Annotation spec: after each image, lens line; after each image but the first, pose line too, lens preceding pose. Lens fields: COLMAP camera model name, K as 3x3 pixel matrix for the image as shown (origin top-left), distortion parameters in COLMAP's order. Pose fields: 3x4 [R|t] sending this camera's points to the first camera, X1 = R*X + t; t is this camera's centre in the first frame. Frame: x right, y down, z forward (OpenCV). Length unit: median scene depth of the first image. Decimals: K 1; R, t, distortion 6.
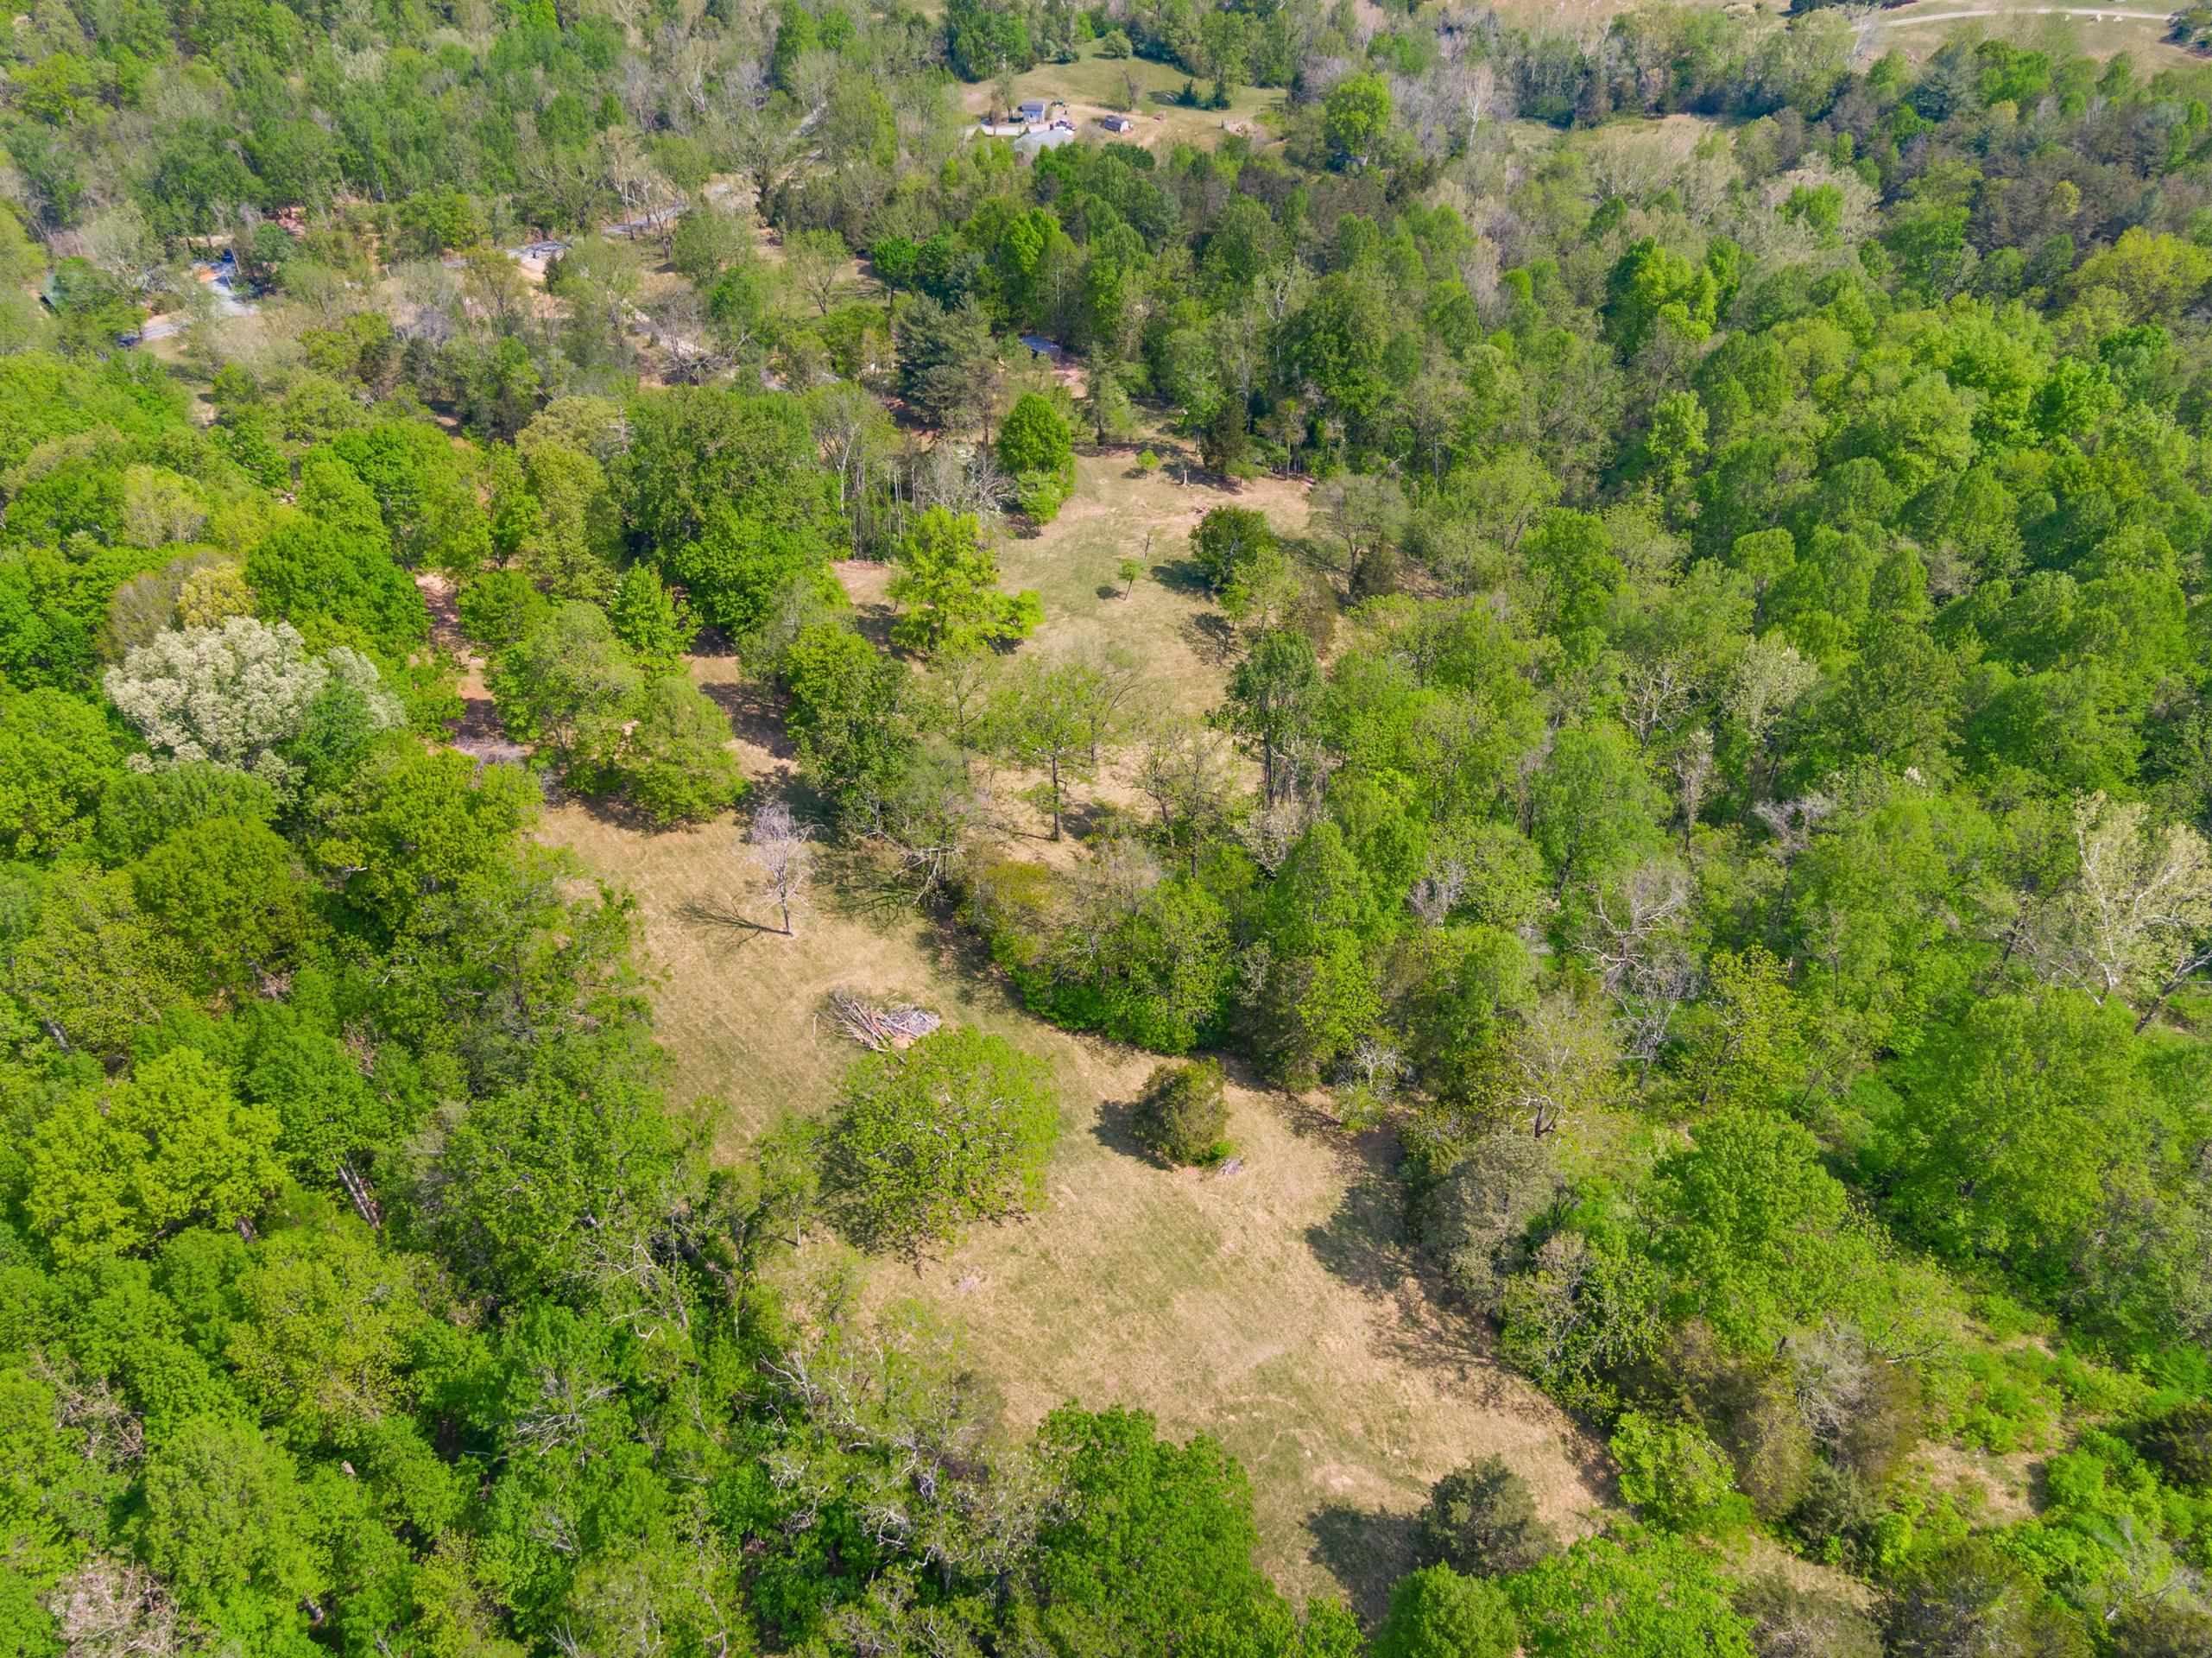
lens RADIAL K [[1794.2, 0, 1113.2], [0, 1794.2, 826.2], [0, 0, 1]] dist [0.019659, 0.008301]
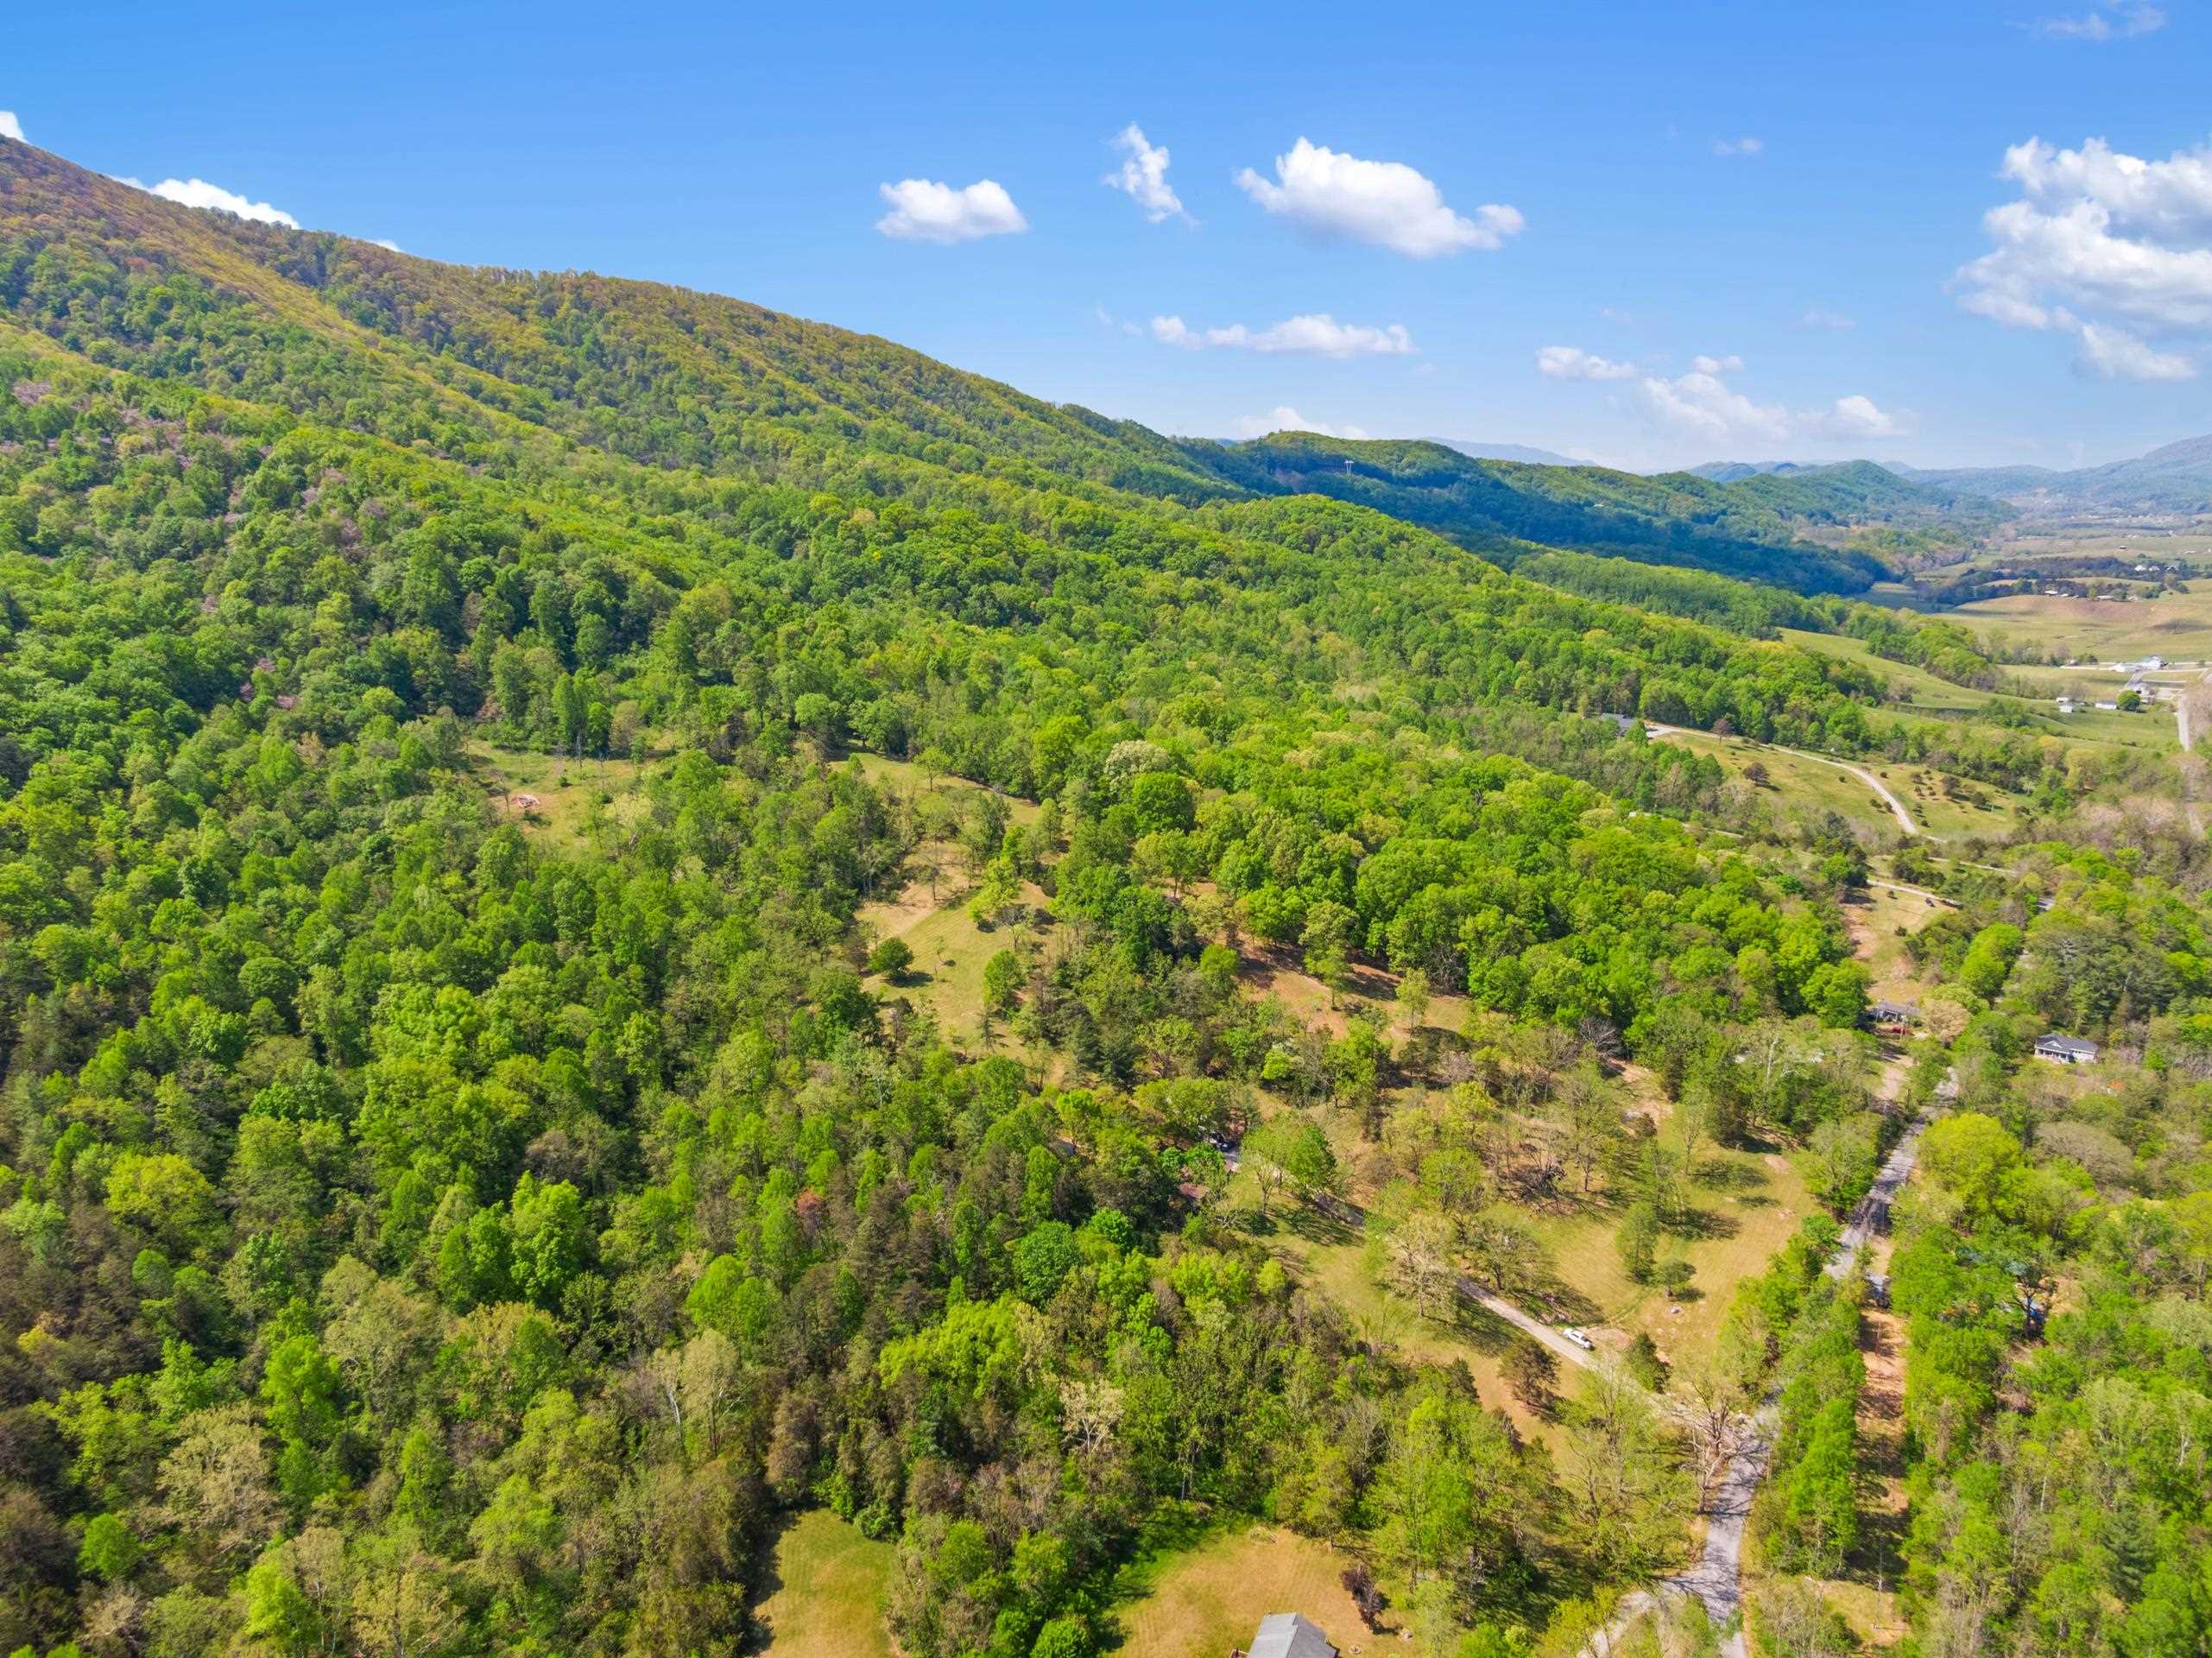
lens RADIAL K [[1591.4, 0, 1111.4], [0, 1591.4, 826.8], [0, 0, 1]] dist [0.027450, -0.044929]
pose [[-0.970554, 0.047096, -0.236235, 0.224002], [-0.170452, 0.558689, 0.811673, -1.596277], [0.170209, 0.828039, -0.534210, 1.690146]]
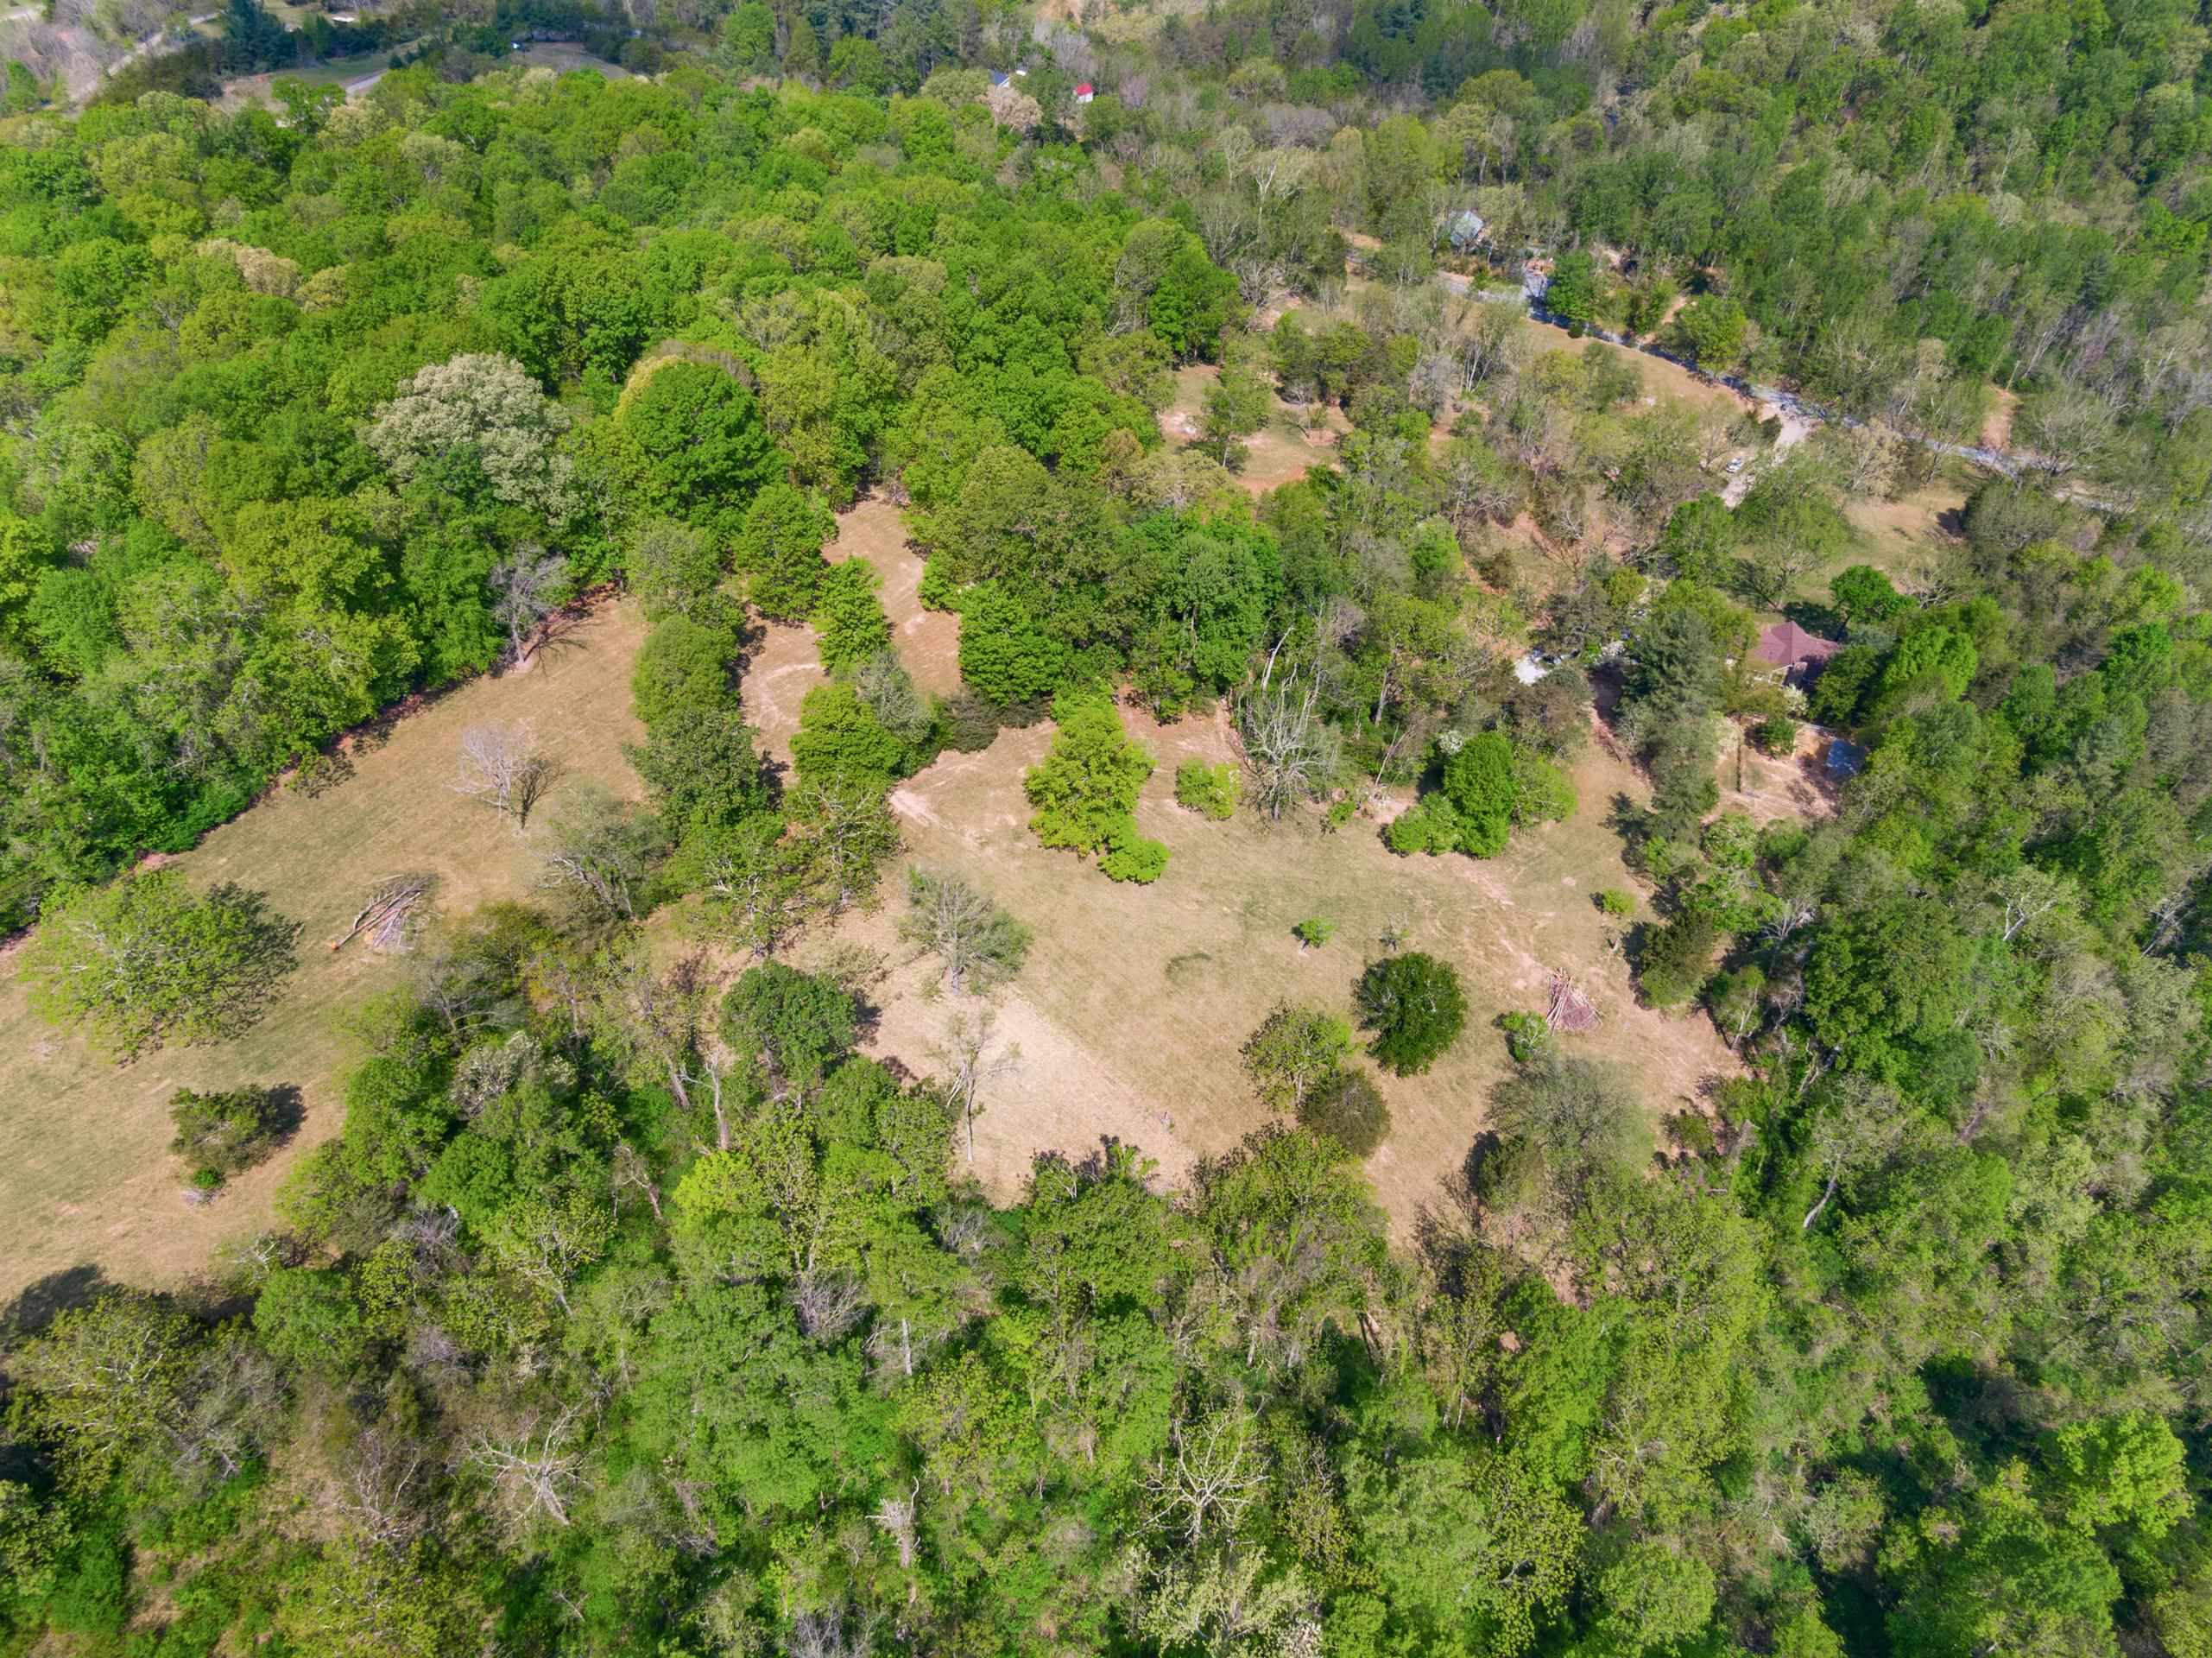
lens RADIAL K [[1591.4, 0, 1144.4], [0, 1591.4, 827.4], [0, 0, 1]] dist [0.027450, -0.044929]
pose [[0.378347, 0.669465, -0.639273, 0.386953], [-0.643812, 0.686527, 0.337916, -0.336134], [0.665101, 0.283722, 0.690755, 0.332475]]
